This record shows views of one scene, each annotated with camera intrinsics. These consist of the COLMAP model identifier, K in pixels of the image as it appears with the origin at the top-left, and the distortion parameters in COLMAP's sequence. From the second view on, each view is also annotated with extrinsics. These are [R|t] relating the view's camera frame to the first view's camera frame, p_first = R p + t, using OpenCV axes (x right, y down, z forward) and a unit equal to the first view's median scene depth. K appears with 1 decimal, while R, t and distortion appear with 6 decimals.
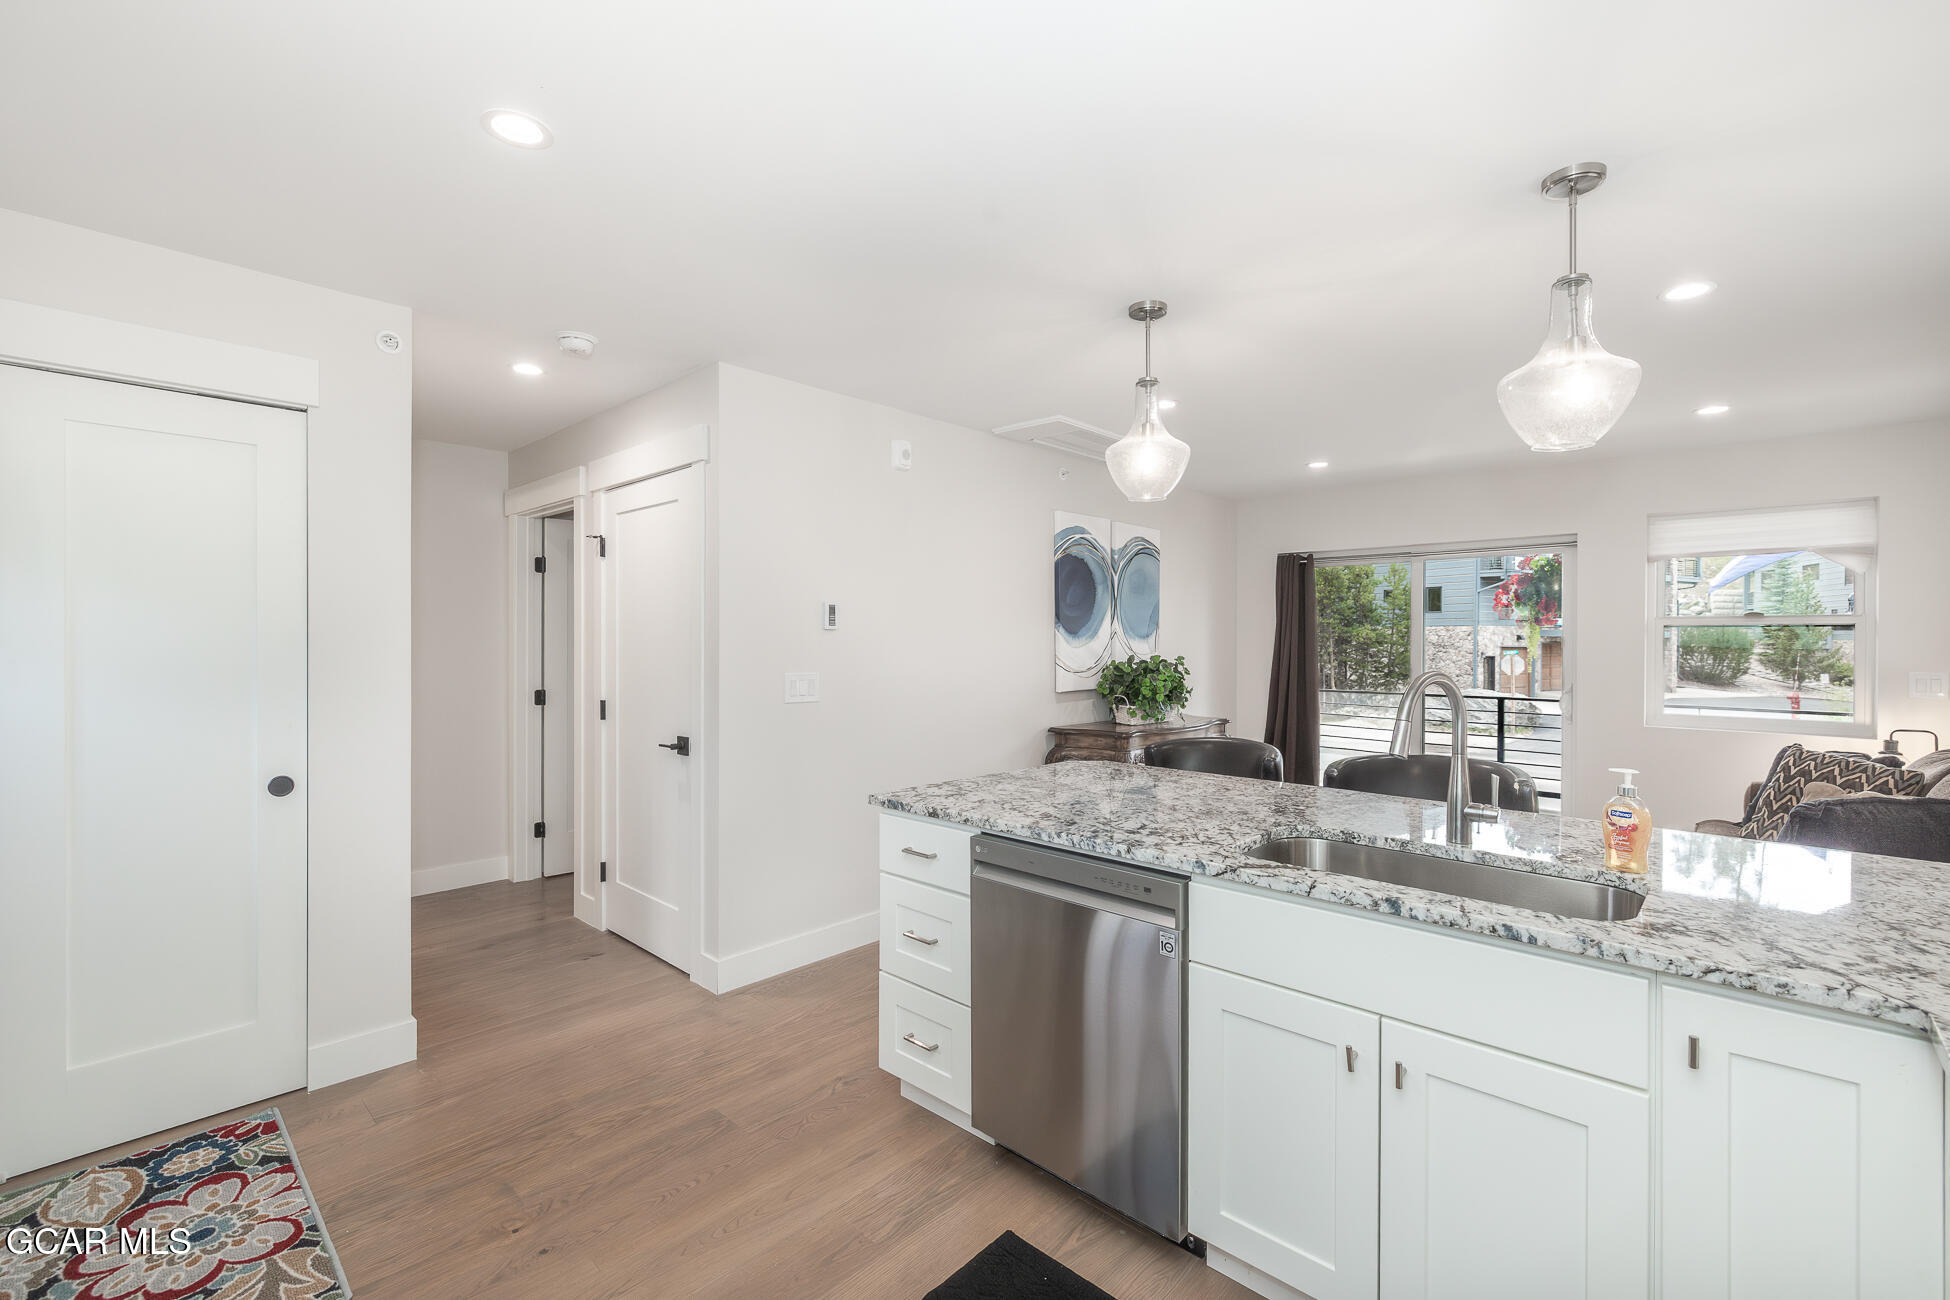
lens RADIAL K [[852.9, 0, 961.7], [0, 852.9, 644.7], [0, 0, 1]] dist [0.002141, 0.000660]
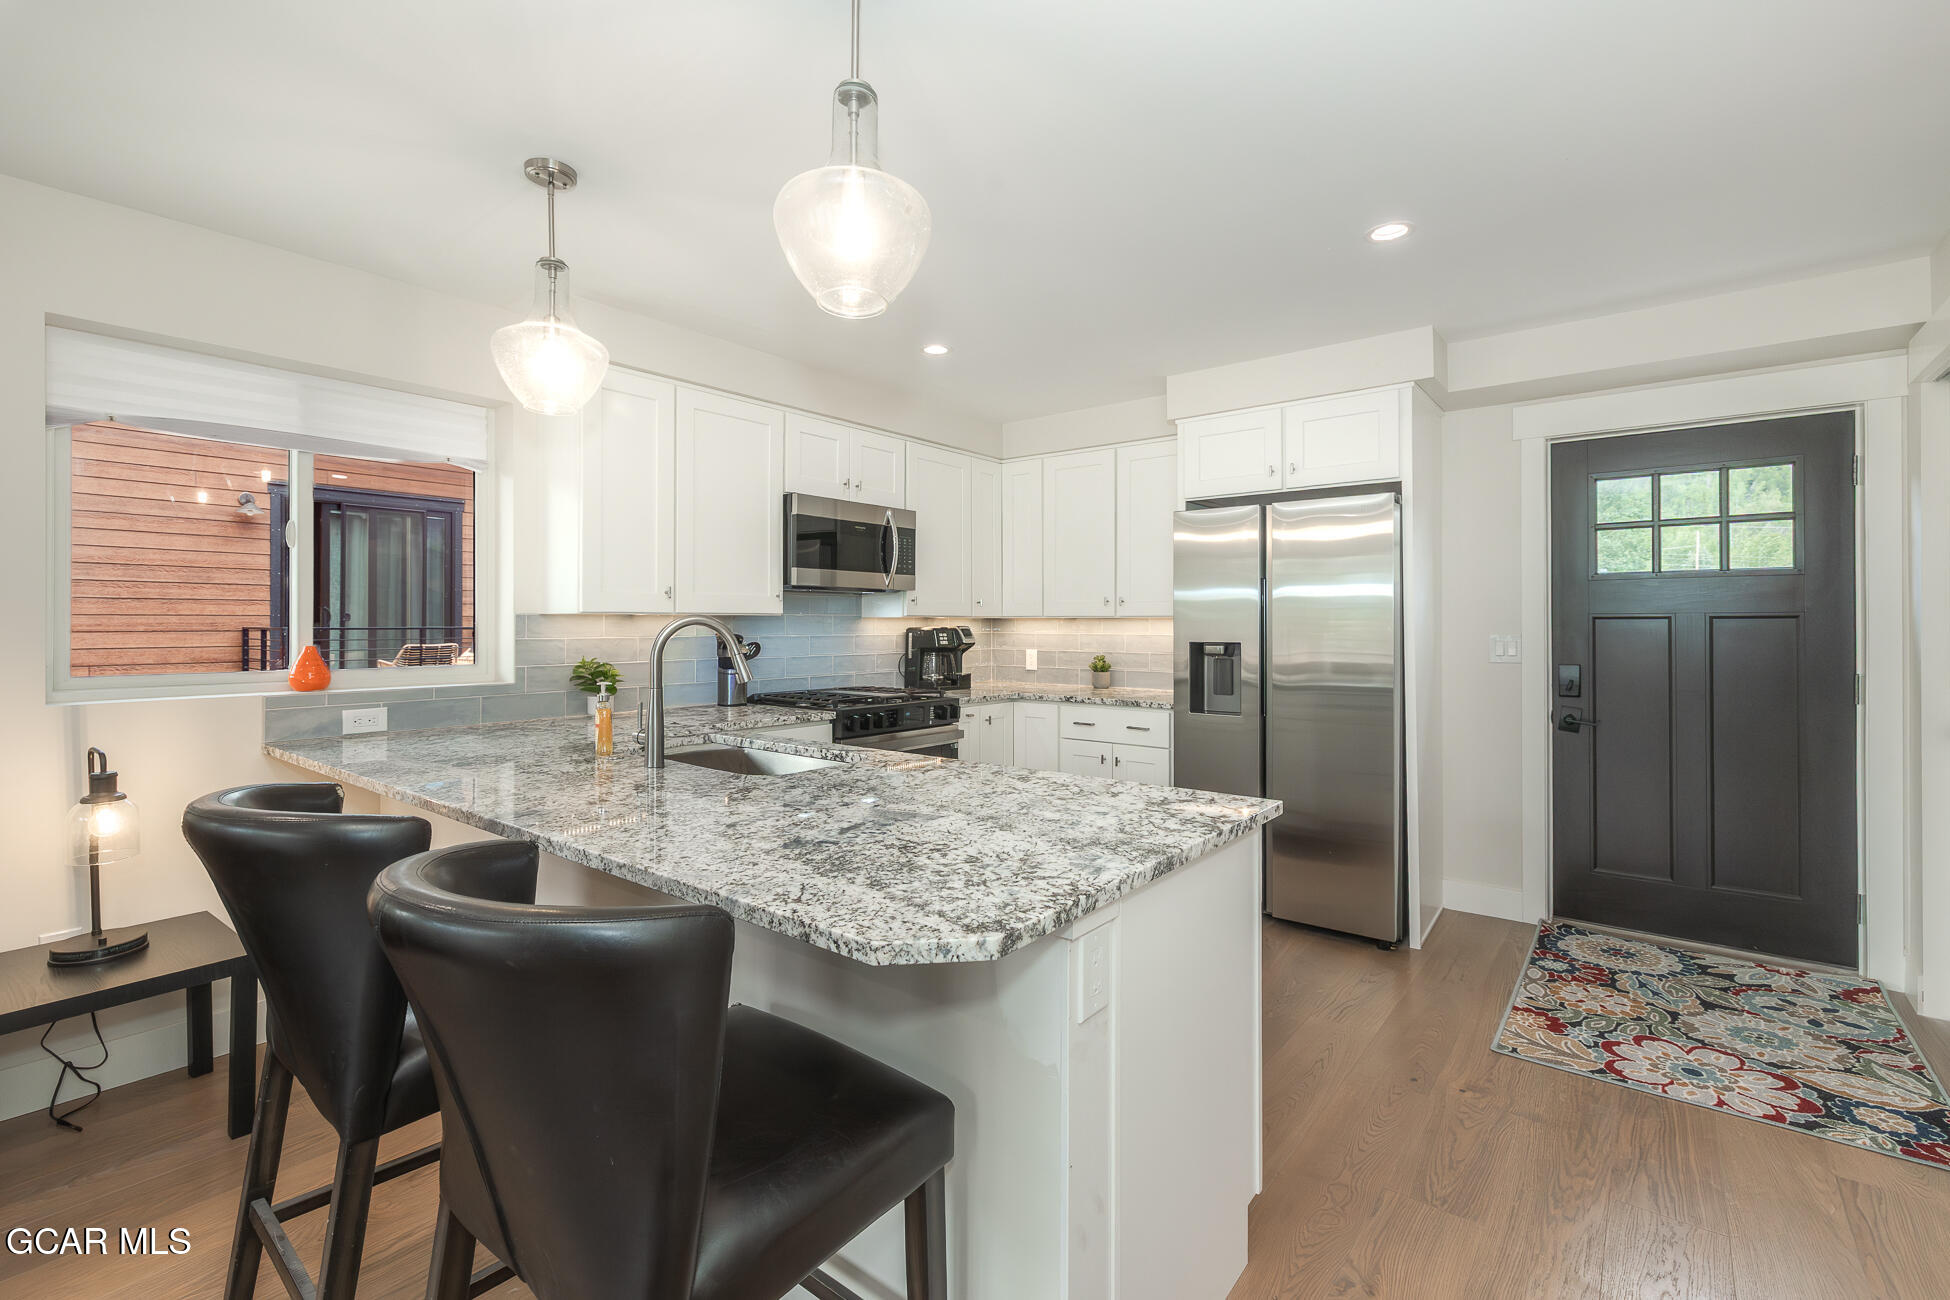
lens RADIAL K [[852.9, 0, 967.7], [0, 852.9, 629.0], [0, 0, 1]] dist [0.002141, 0.000660]
pose [[-0.996524, -0.003082, -0.083249, 0.131576], [-0.004234, 0.999898, 0.013663, 0.016762], [0.083198, 0.013968, -0.996435, 1.061077]]
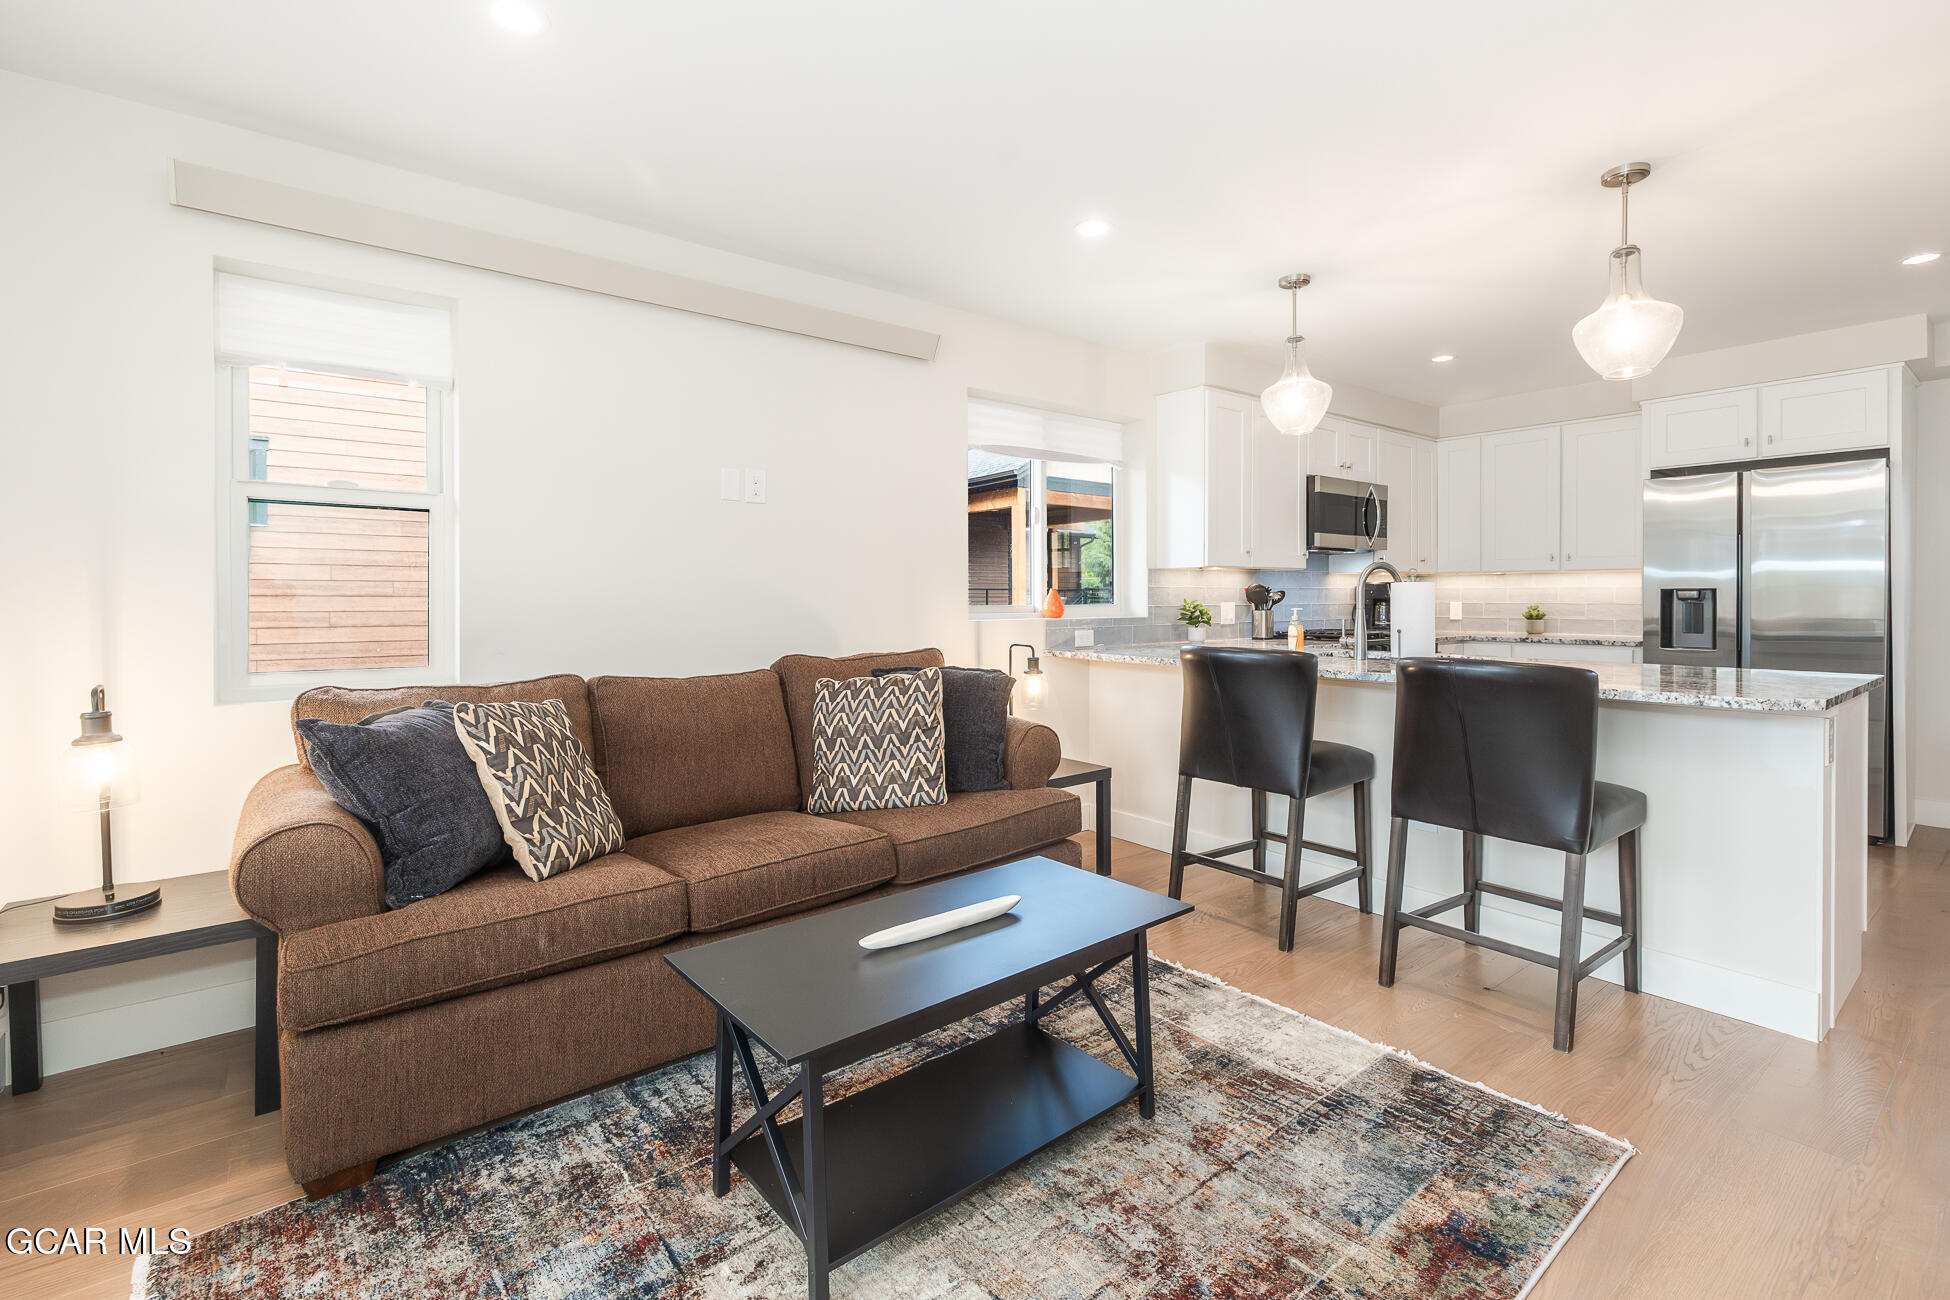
lens RADIAL K [[852.9, 0, 1010.8], [0, 852.9, 609.8], [0, 0, 1]] dist [0.002141, 0.000660]
pose [[-0.990476, -0.002362, 0.137665, 0.514204], [0.001046, 0.999695, 0.024676, 0.042449], [-0.137681, 0.024585, -0.990171, 1.386083]]
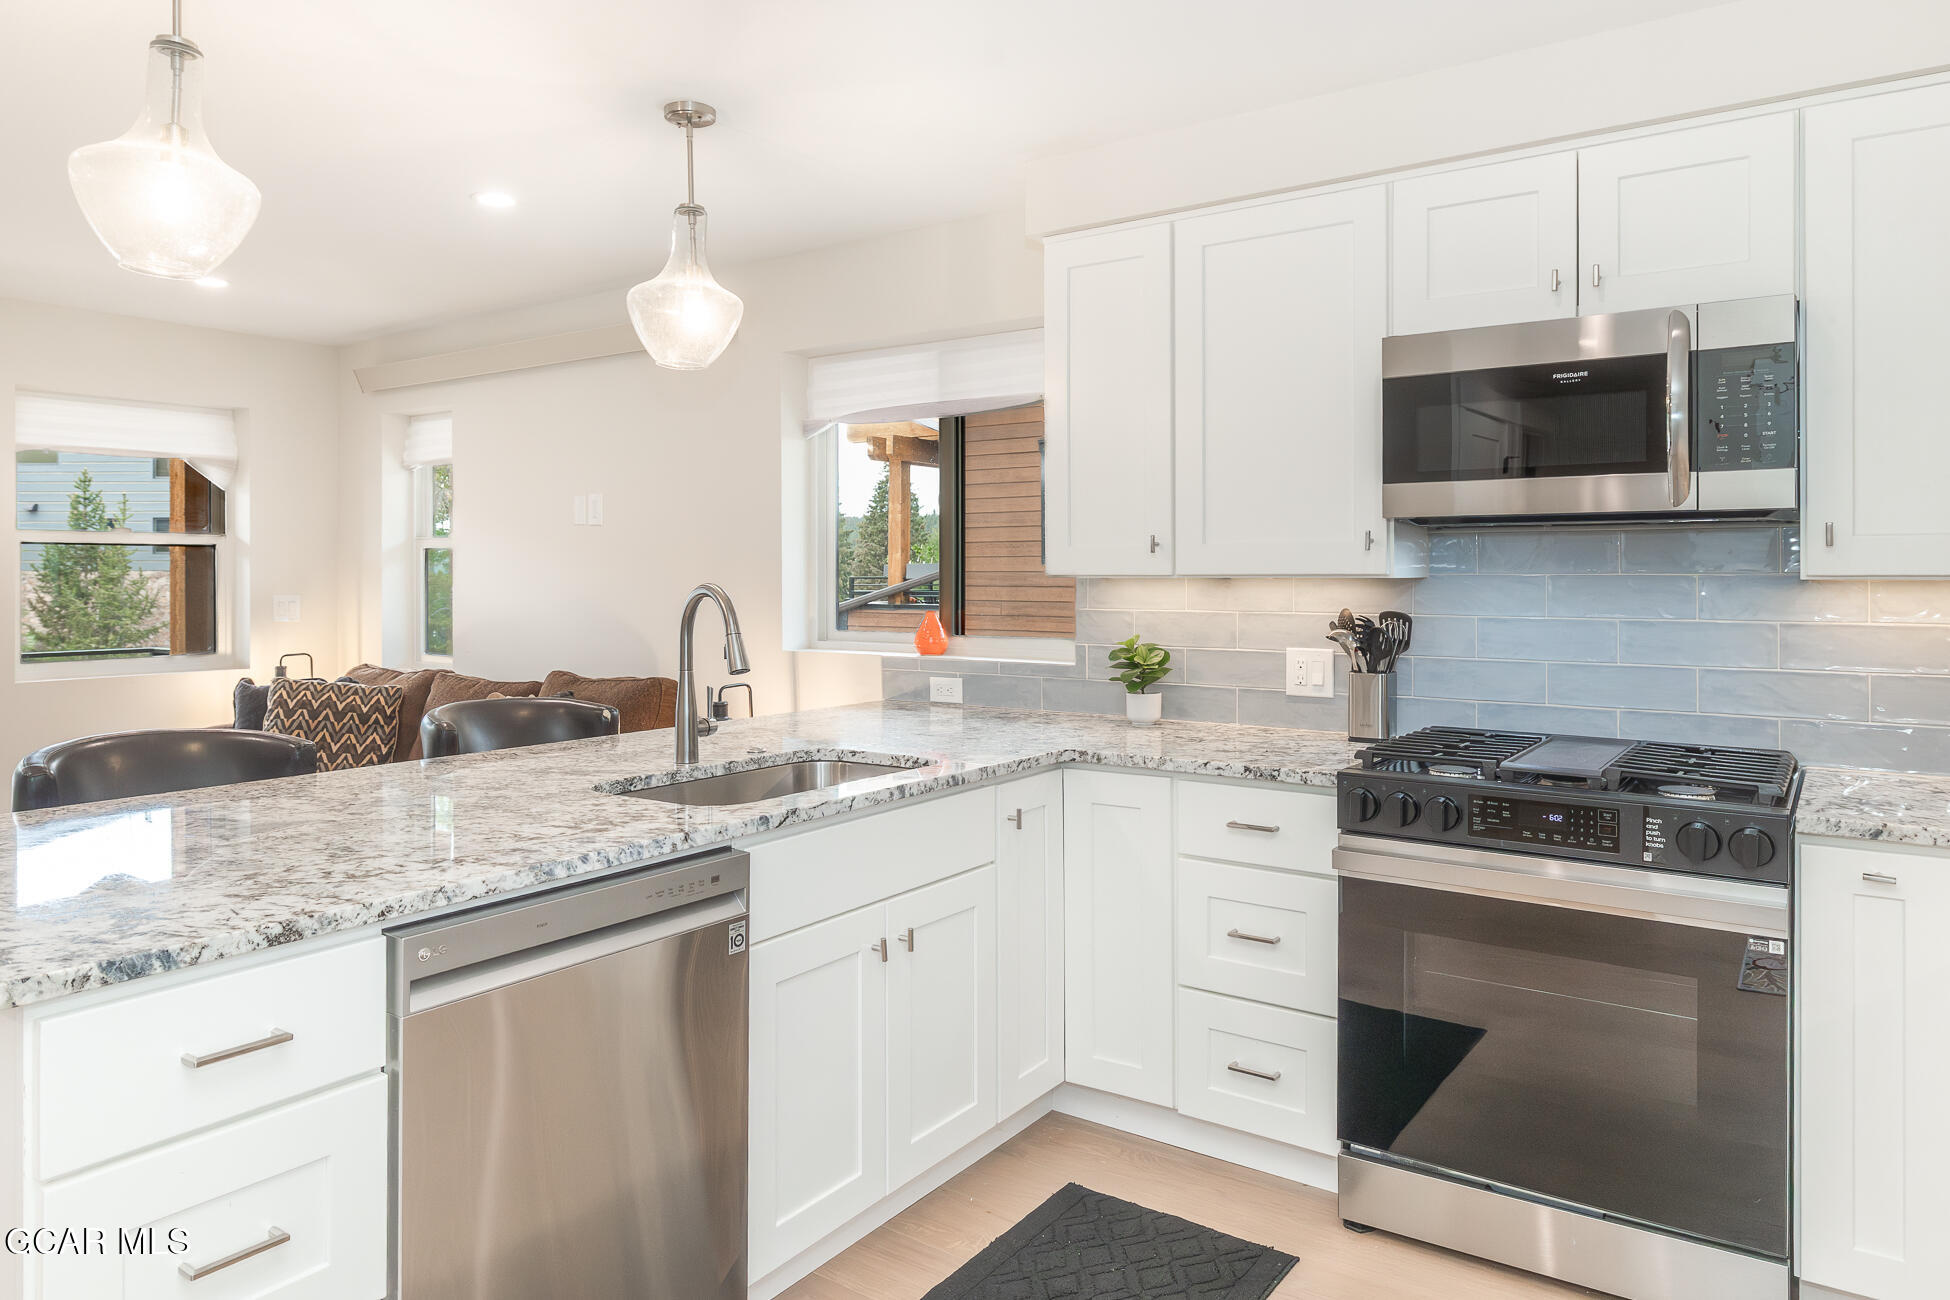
lens RADIAL K [[1247.4, 0, 1001.8], [0, 1247.4, 573.4], [0, 0, 1]] dist [-0.009311, 0.004527]
pose [[-0.163542, -0.001561, 0.986535, -0.416872], [0.007054, 0.999971, 0.002752, 0.009268], [-0.986511, 0.007409, -0.163526, 0.433864]]
